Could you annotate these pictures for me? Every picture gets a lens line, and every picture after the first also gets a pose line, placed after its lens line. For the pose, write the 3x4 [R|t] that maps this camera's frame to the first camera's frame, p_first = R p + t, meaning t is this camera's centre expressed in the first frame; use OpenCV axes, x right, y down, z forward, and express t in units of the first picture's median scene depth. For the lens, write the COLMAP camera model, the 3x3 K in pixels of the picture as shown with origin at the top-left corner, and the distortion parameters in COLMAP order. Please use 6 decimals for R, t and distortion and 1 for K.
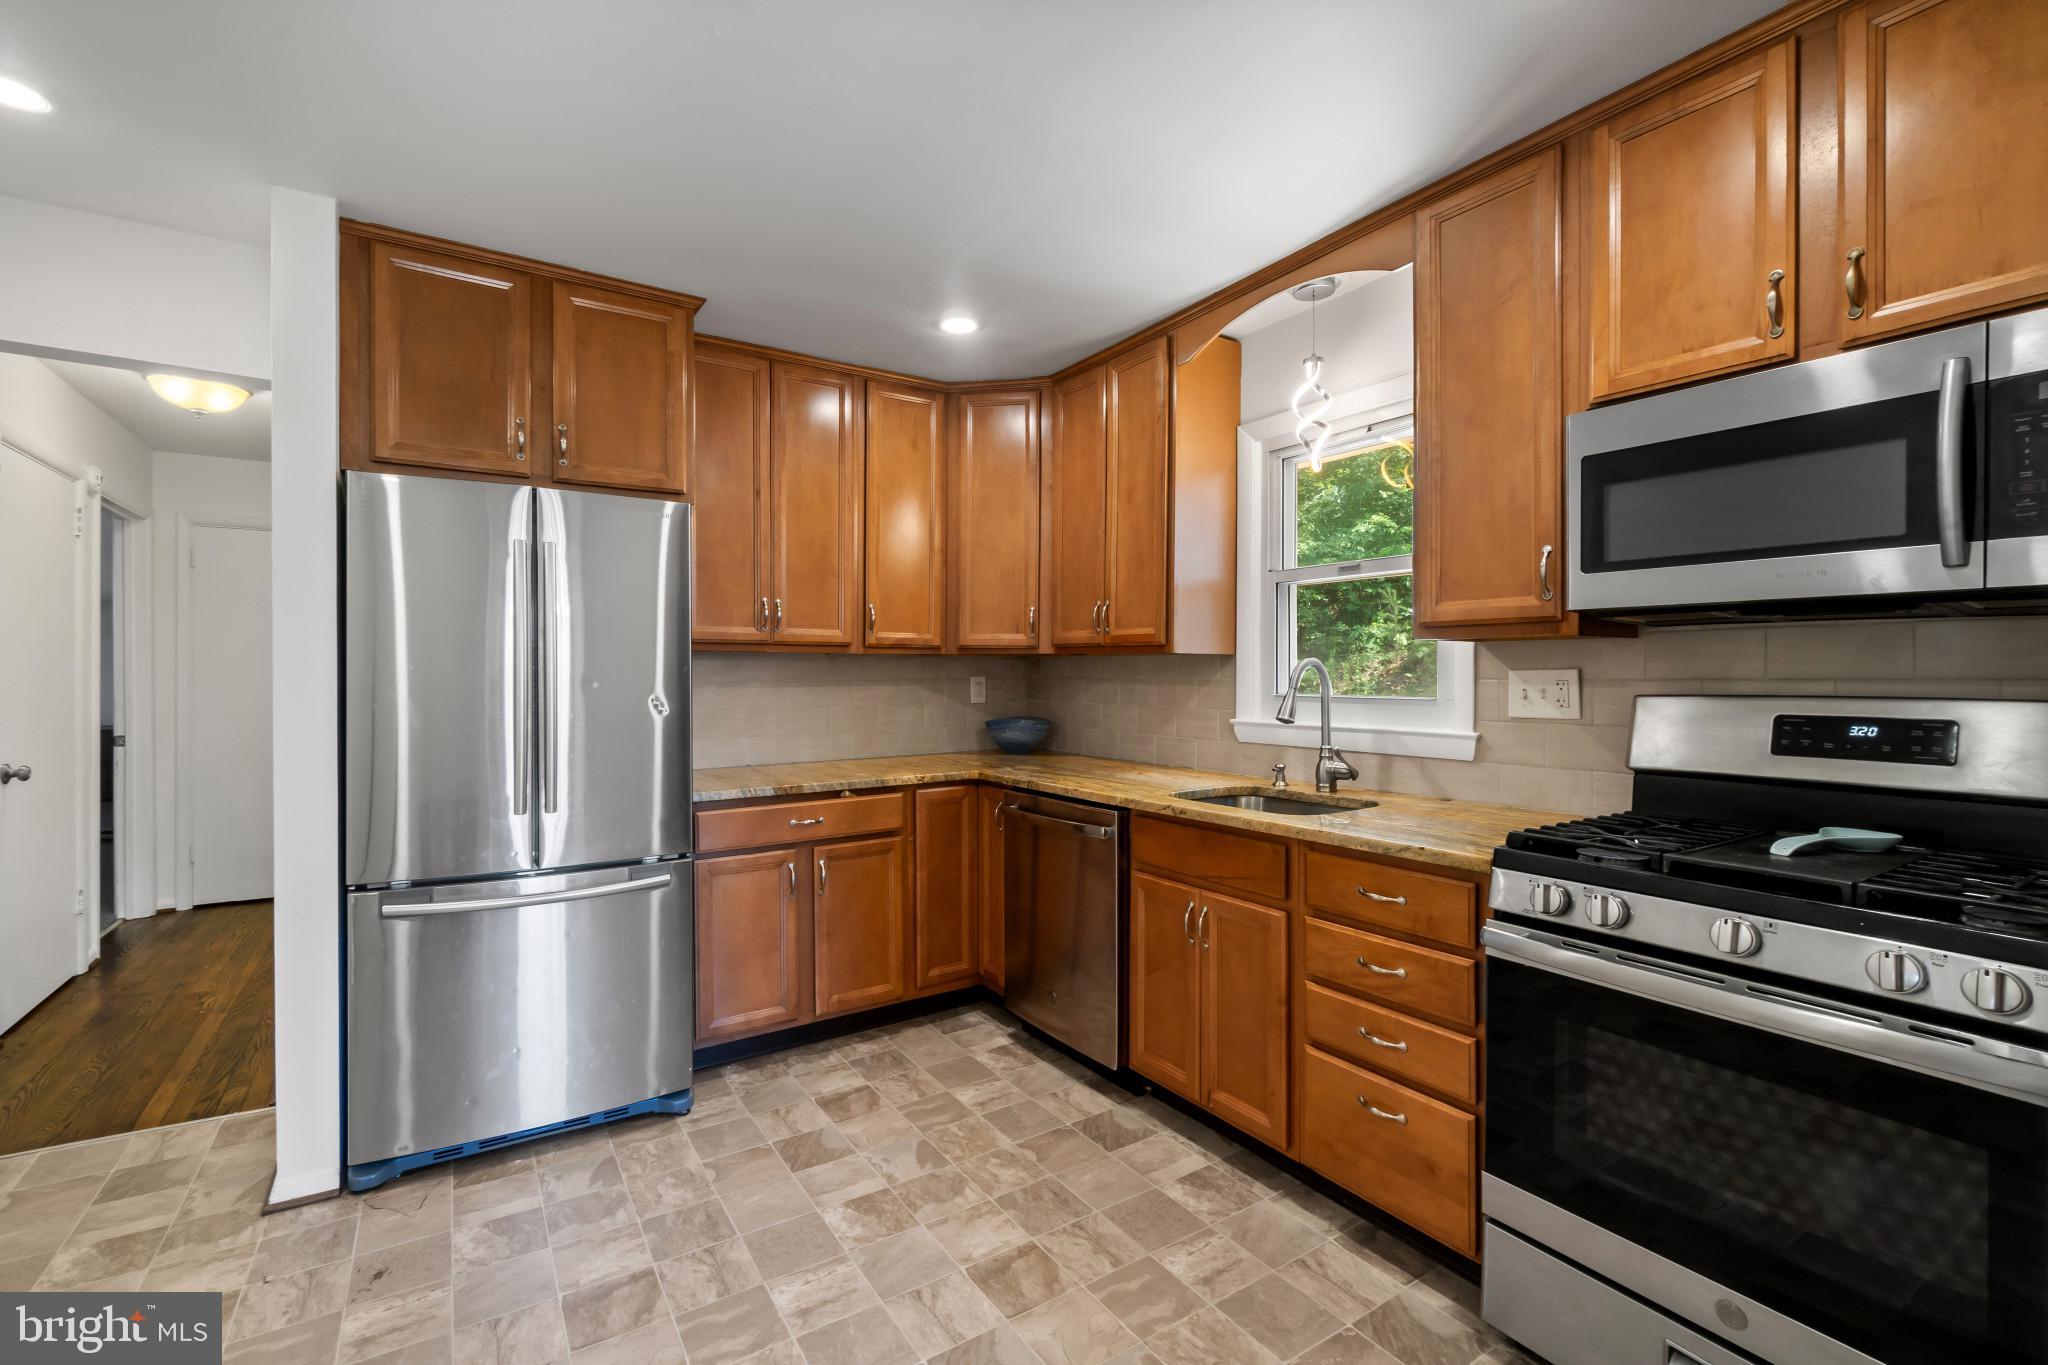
lens RADIAL K [[899.7, 0, 1021.6], [0, 899.7, 673.9], [0, 0, 1]] dist [-0.000850, 0.000095]
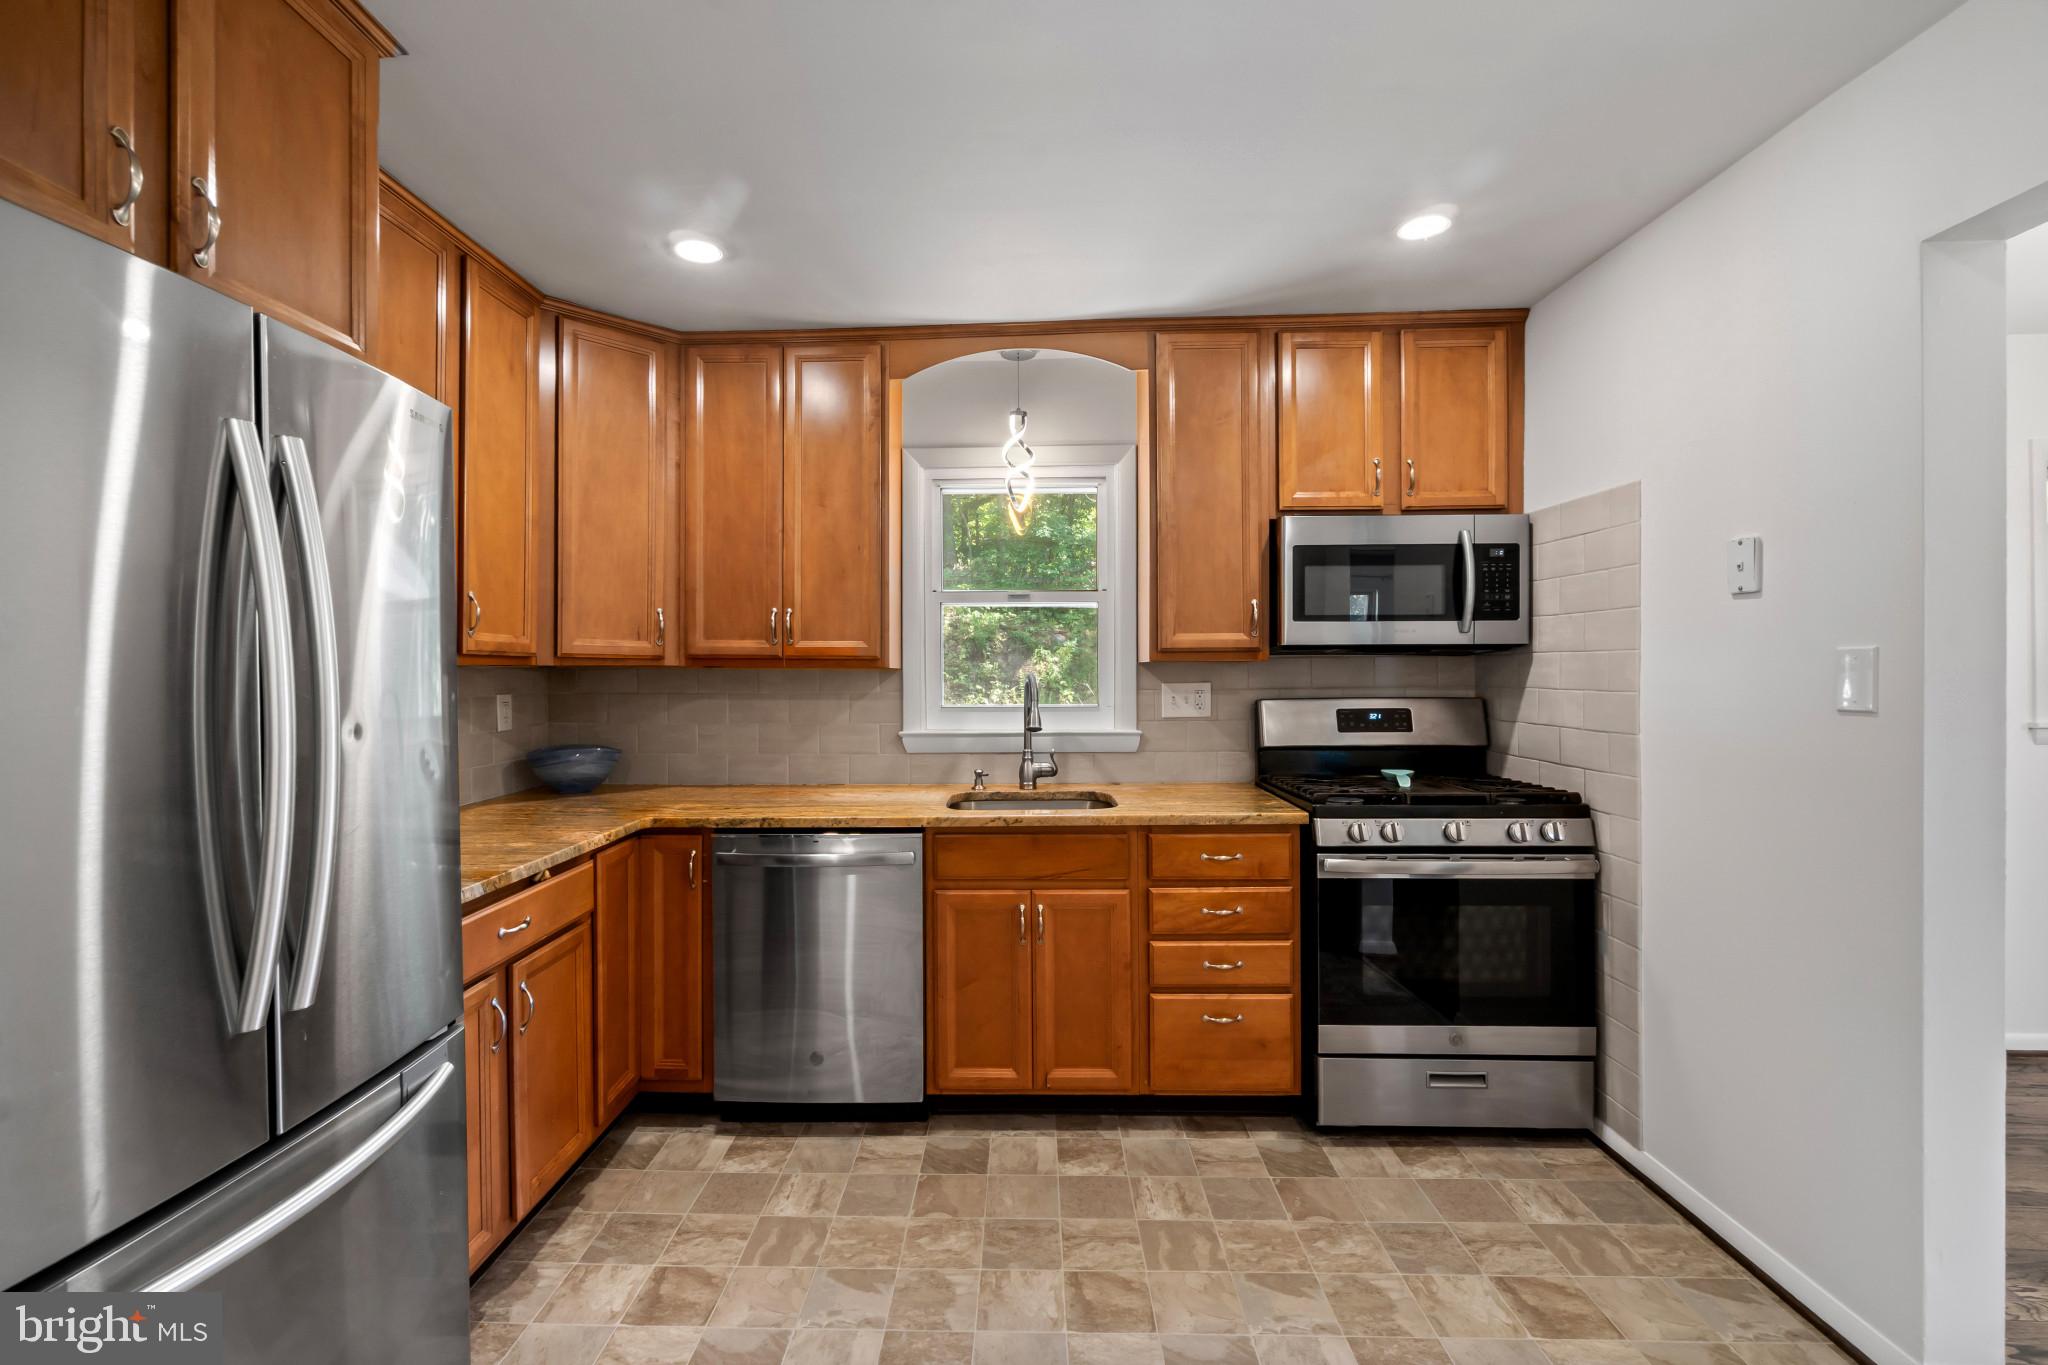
lens RADIAL K [[888.8, 0, 1014.8], [0, 888.8, 669.9], [0, 0, 1]] dist [-0.002515, -0.000149]
pose [[0.562990, -0.000396, 0.826464, -0.663473], [0.005935, 0.999976, -0.003564, -0.019572], [-0.826442, 0.006911, 0.562979, 0.399905]]
